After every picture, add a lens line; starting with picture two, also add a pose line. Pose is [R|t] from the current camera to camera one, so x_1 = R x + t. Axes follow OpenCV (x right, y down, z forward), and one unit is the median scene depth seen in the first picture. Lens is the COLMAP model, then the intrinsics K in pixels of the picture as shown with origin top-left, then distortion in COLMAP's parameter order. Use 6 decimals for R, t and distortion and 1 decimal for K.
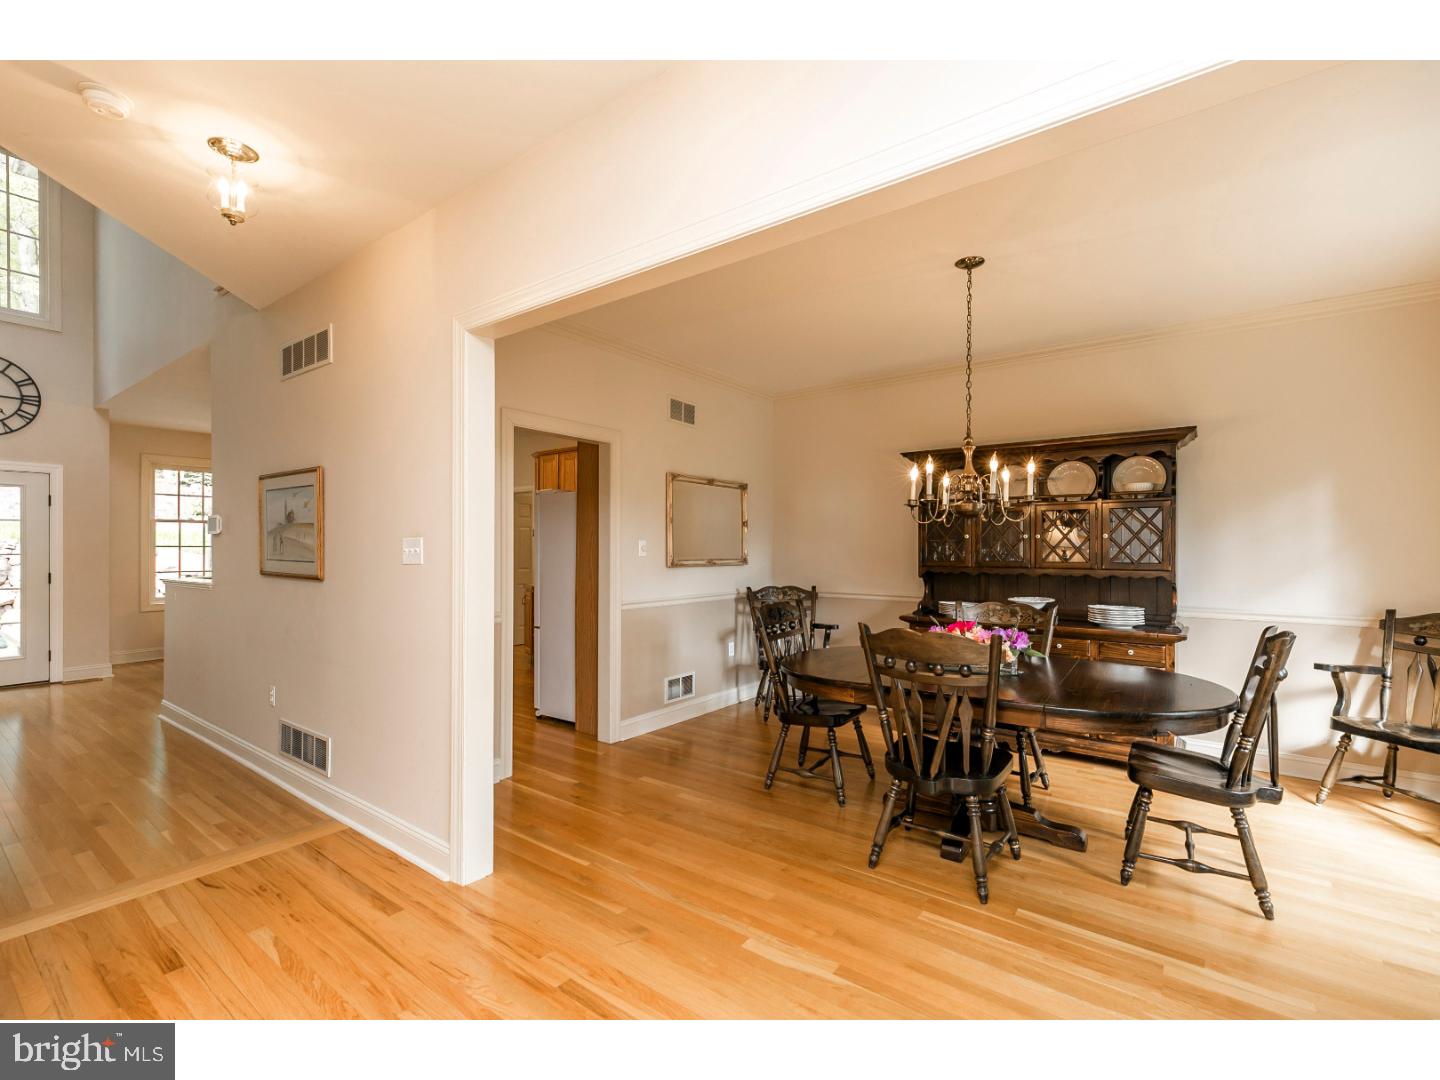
lens RADIAL K [[644.2, 0, 724.0], [0, 644.2, 547.3], [0, 0, 1]] dist [0.004452, 0.000413]
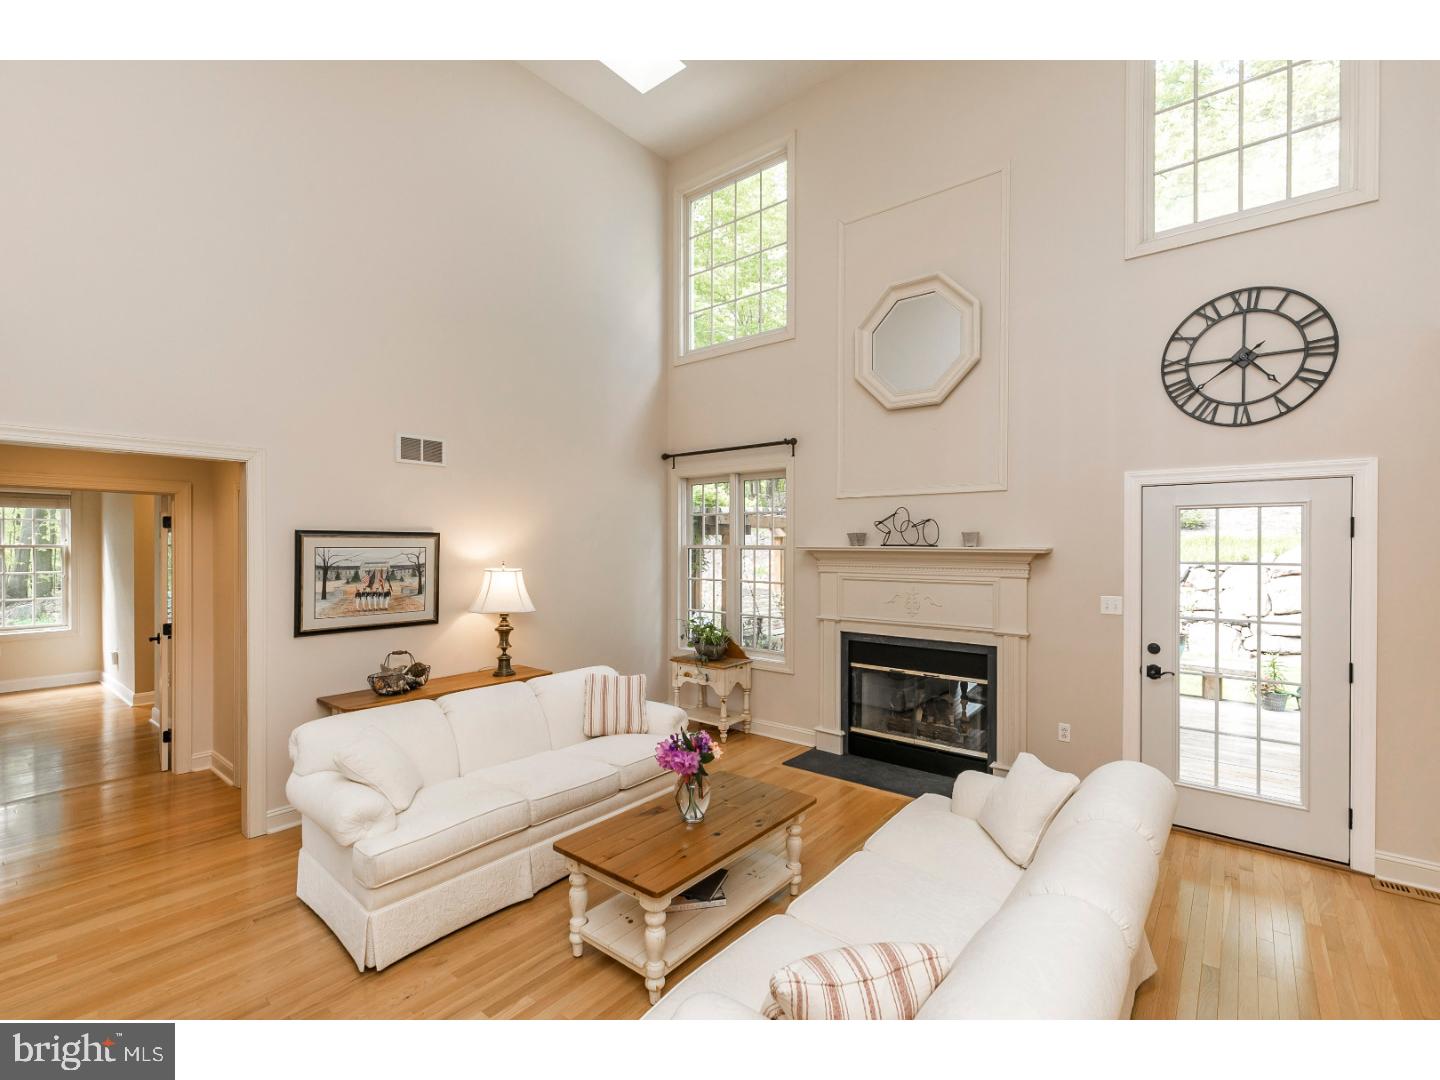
lens RADIAL K [[644.2, 0, 724.0], [0, 644.2, 547.3], [0, 0, 1]] dist [0.004452, 0.000413]
pose [[-0.037735, 0.003581, -0.999281, -0.497935], [-0.004306, 0.999984, 0.003746, -0.056203], [0.999278, 0.004444, -0.037719, 0.512235]]
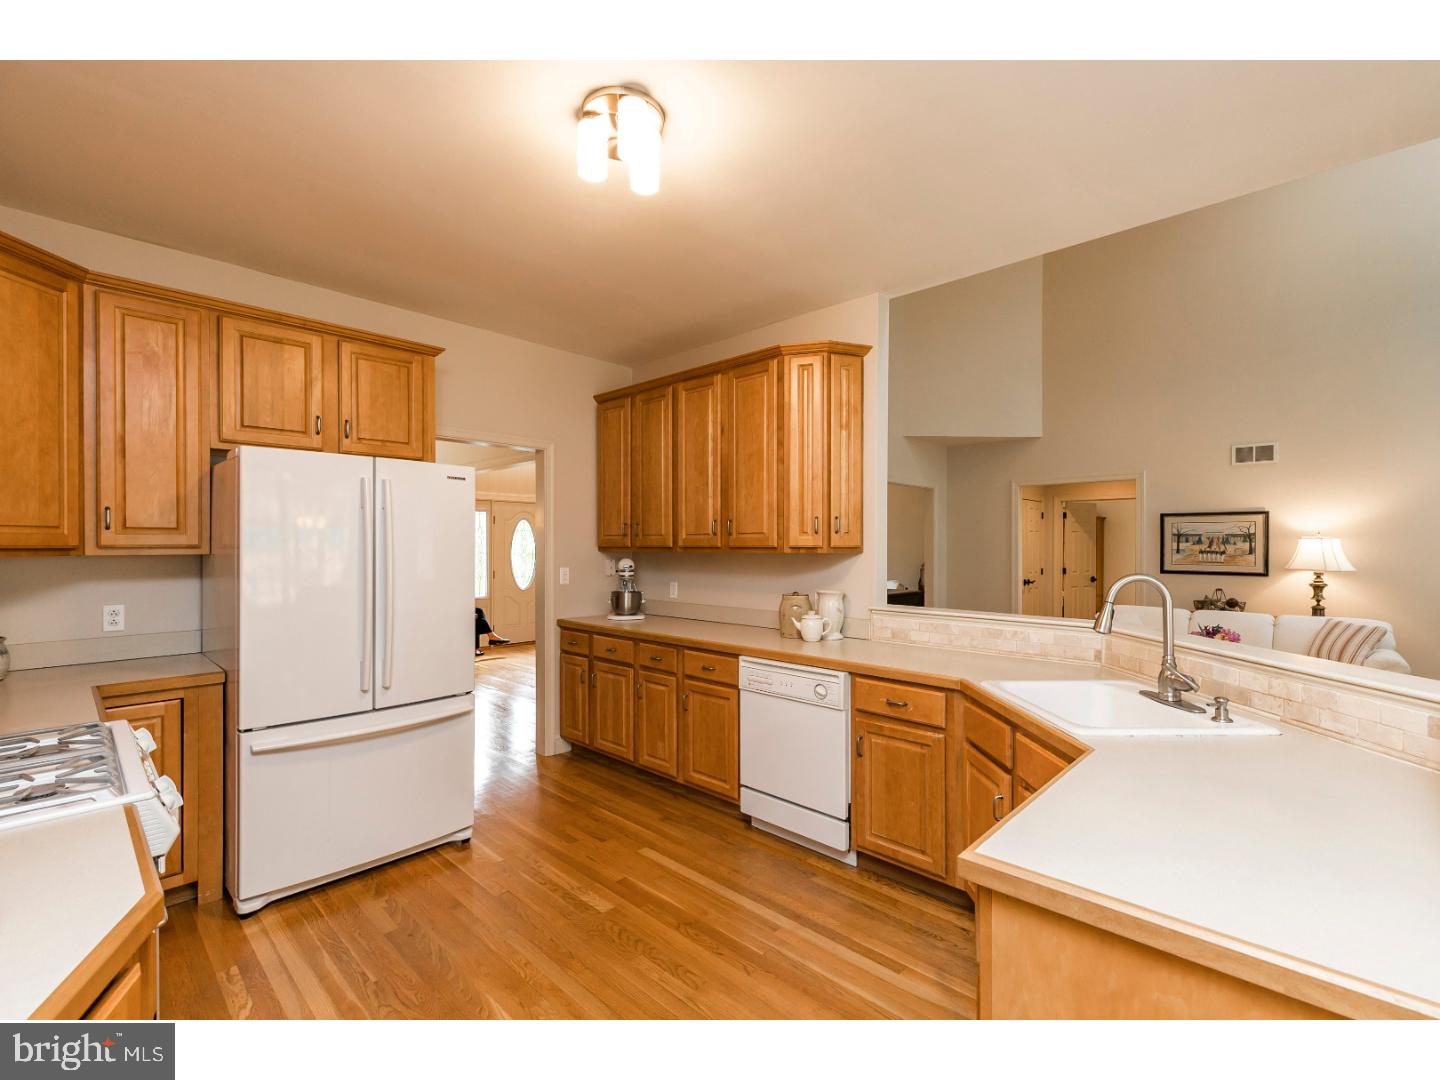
lens RADIAL K [[644.2, 0, 724.0], [0, 644.2, 547.3], [0, 0, 1]] dist [0.004452, 0.000413]
pose [[-0.992257, -0.003726, 0.124148, -0.492007], [-0.003249, 0.999987, 0.004038, -0.012047], [-0.124161, 0.003604, -0.992255, 1.290451]]
